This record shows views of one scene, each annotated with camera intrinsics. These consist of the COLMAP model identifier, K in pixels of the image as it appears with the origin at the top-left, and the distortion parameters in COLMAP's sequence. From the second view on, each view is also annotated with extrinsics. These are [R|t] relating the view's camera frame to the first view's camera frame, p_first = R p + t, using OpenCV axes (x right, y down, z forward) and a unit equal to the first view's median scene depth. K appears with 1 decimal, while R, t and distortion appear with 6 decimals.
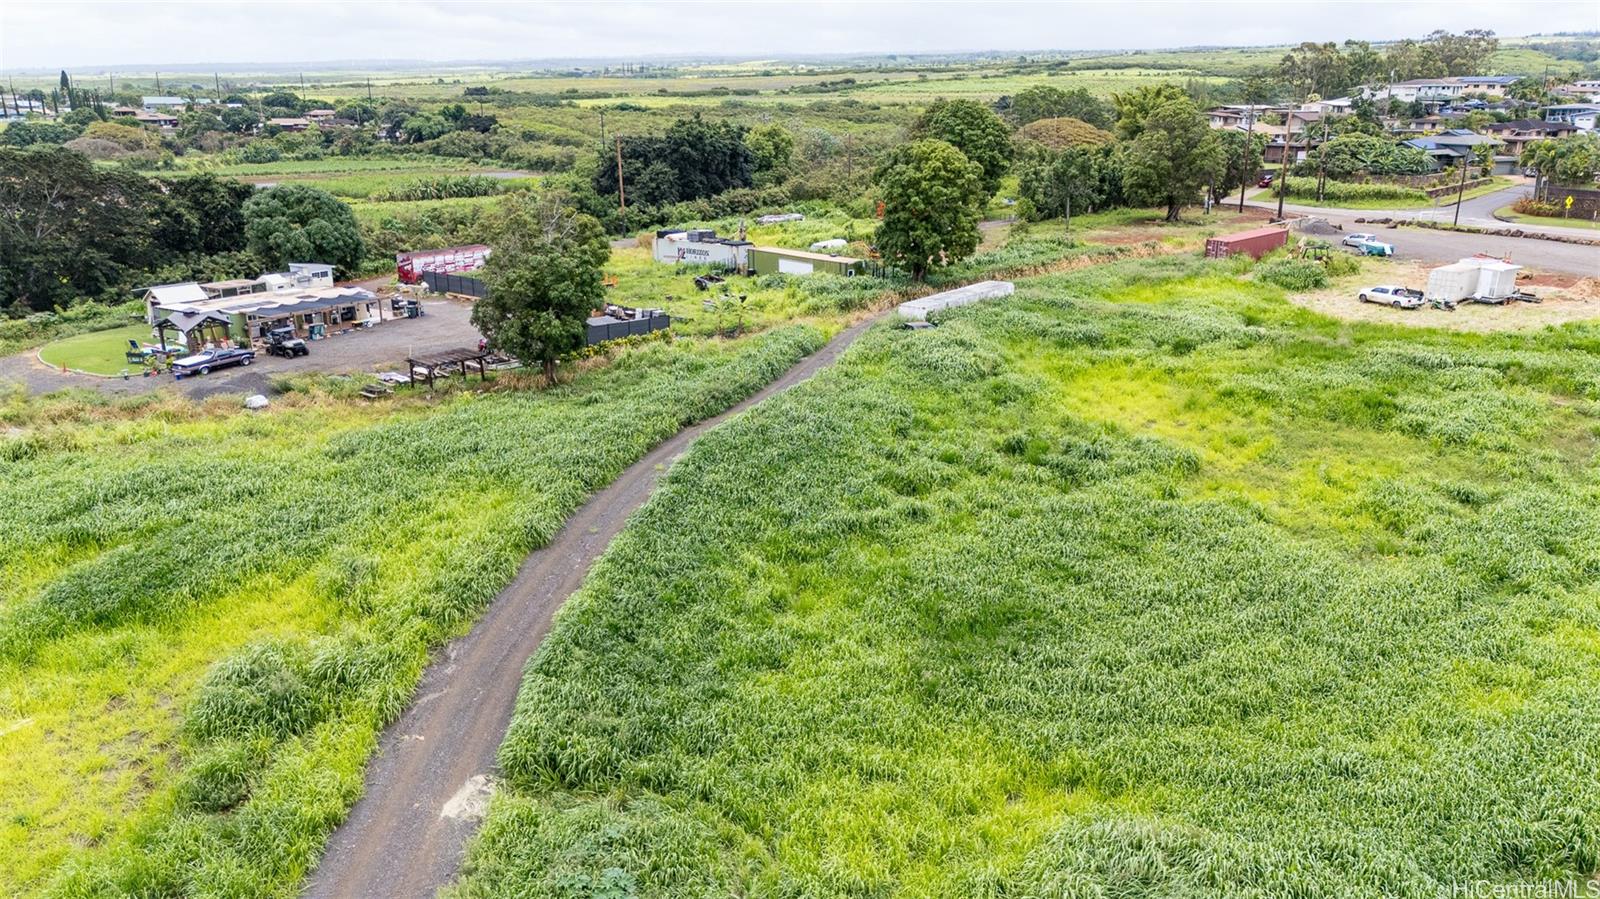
lens RADIAL K [[1175.4, 0, 801.8], [0, 1175.4, 453.9], [0, 0, 1]] dist [0.078605, -0.075754]
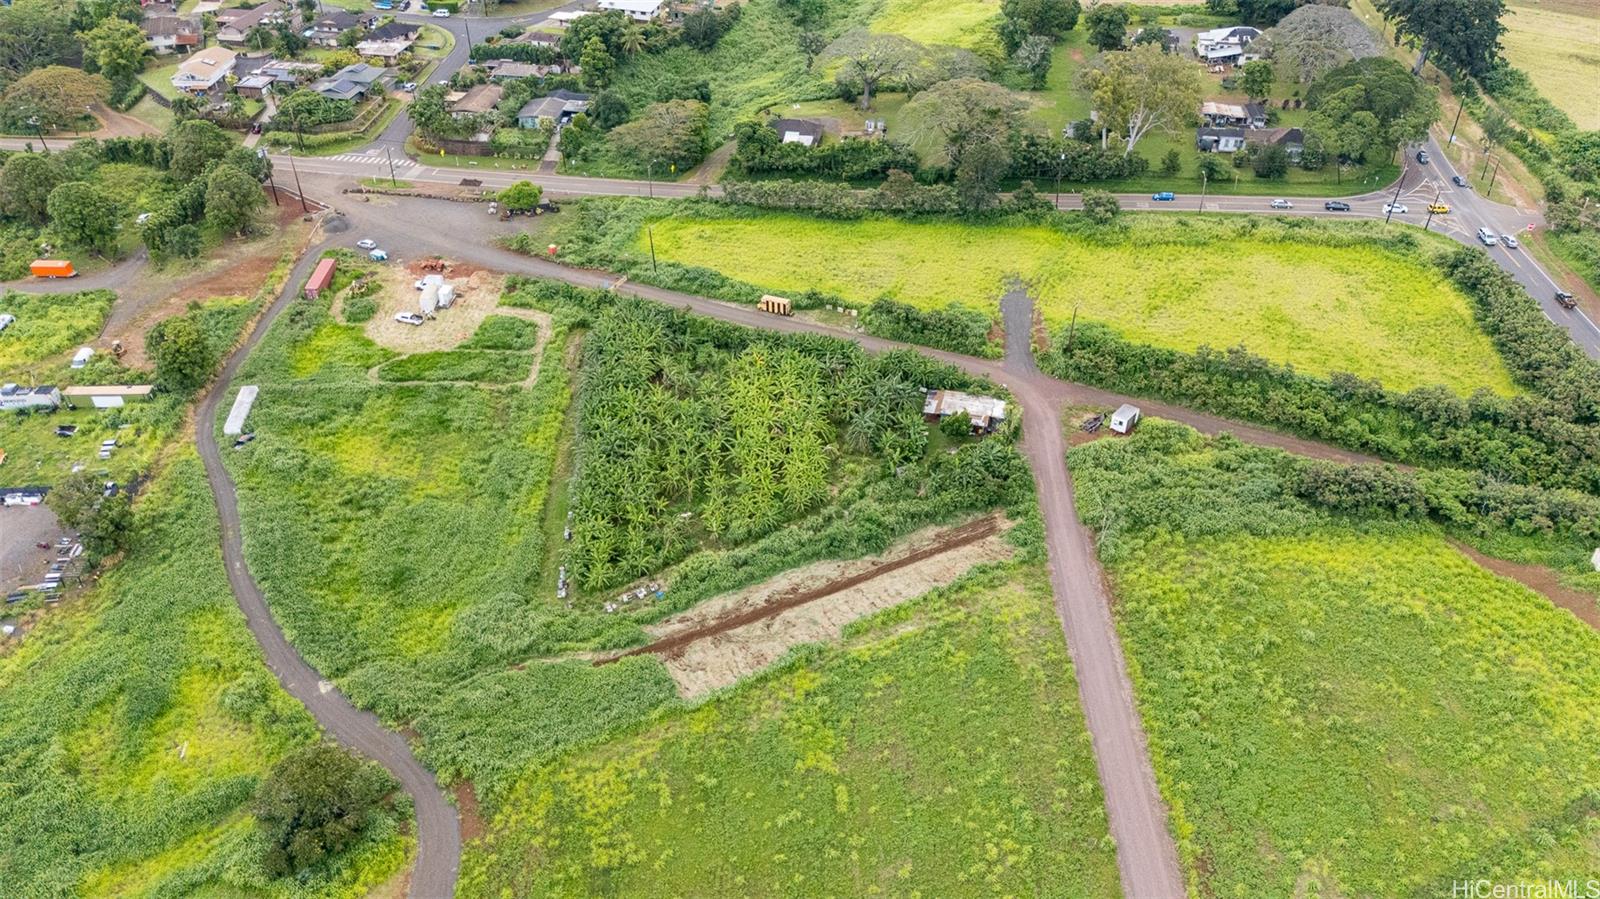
lens RADIAL K [[1175.4, 0, 801.8], [0, 1175.4, 453.9], [0, 0, 1]] dist [0.078605, -0.075754]
pose [[0.651600, -0.439128, 0.618534, -0.478041], [0.213773, 0.888656, 0.405699, -0.601315], [-0.727818, -0.132128, 0.672922, -0.991841]]
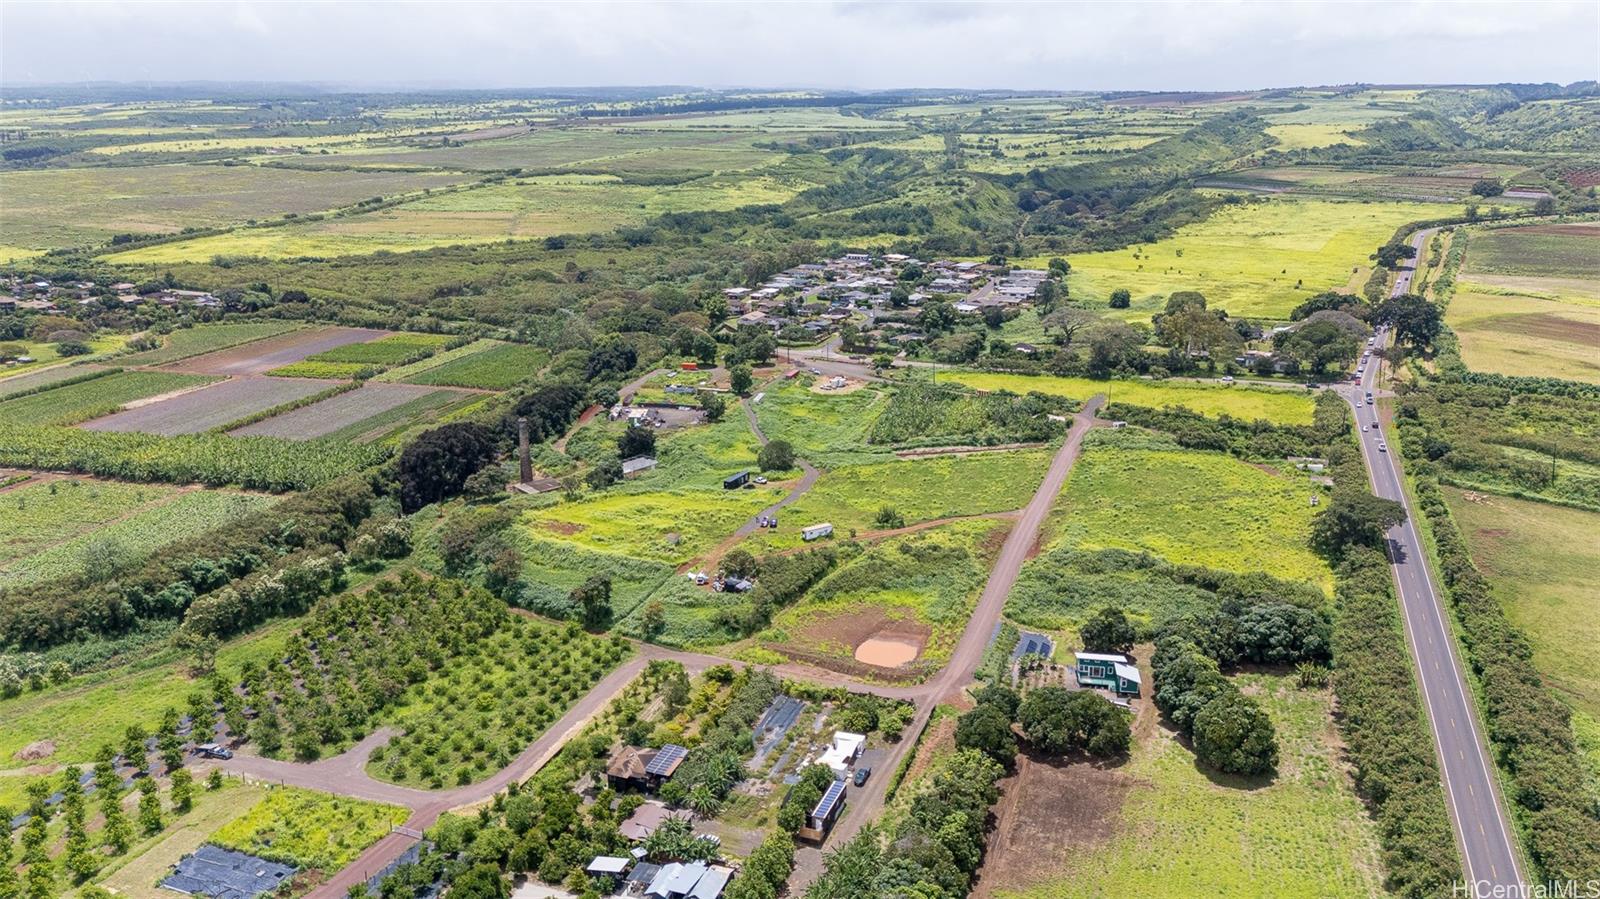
lens RADIAL K [[1175.4, 0, 801.8], [0, 1175.4, 453.9], [0, 0, 1]] dist [0.078605, -0.075754]
pose [[0.865623, -0.136210, 0.481813, -1.966484], [0.148566, 0.988822, 0.012631, 0.072013], [-0.478148, 0.060647, 0.876183, -3.193556]]
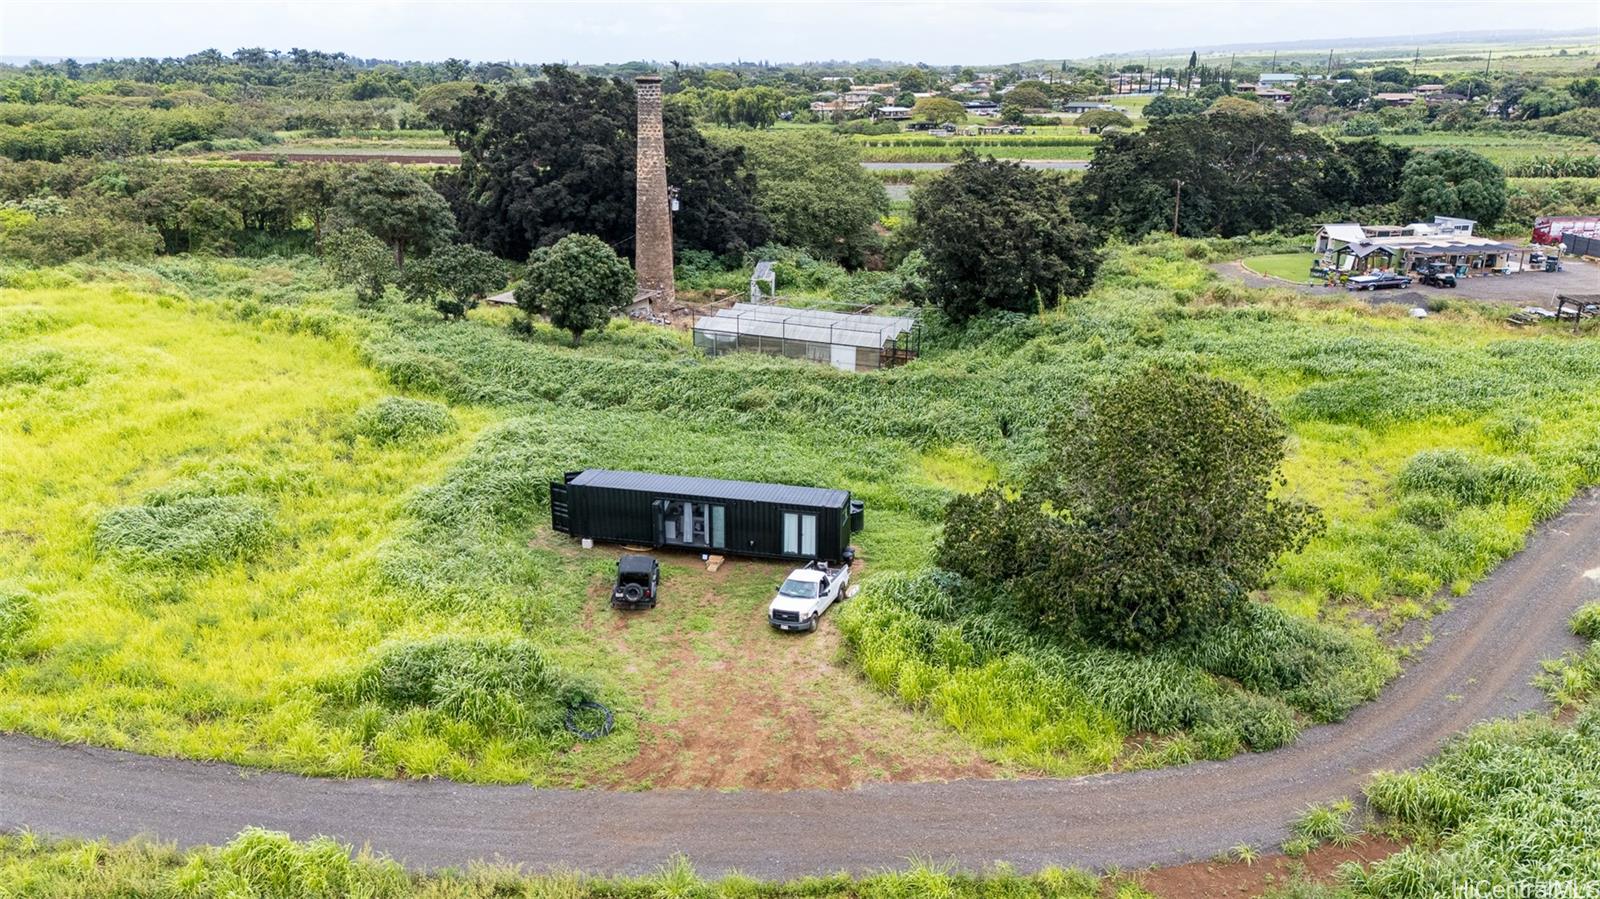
lens RADIAL K [[1175.4, 0, 801.8], [0, 1175.4, 453.9], [0, 0, 1]] dist [0.078605, -0.075754]
pose [[0.680971, 0.225730, -0.696652, 0.008567], [-0.212978, 0.971234, 0.106517, 0.069198], [0.700656, 0.075837, 0.709457, -0.226104]]
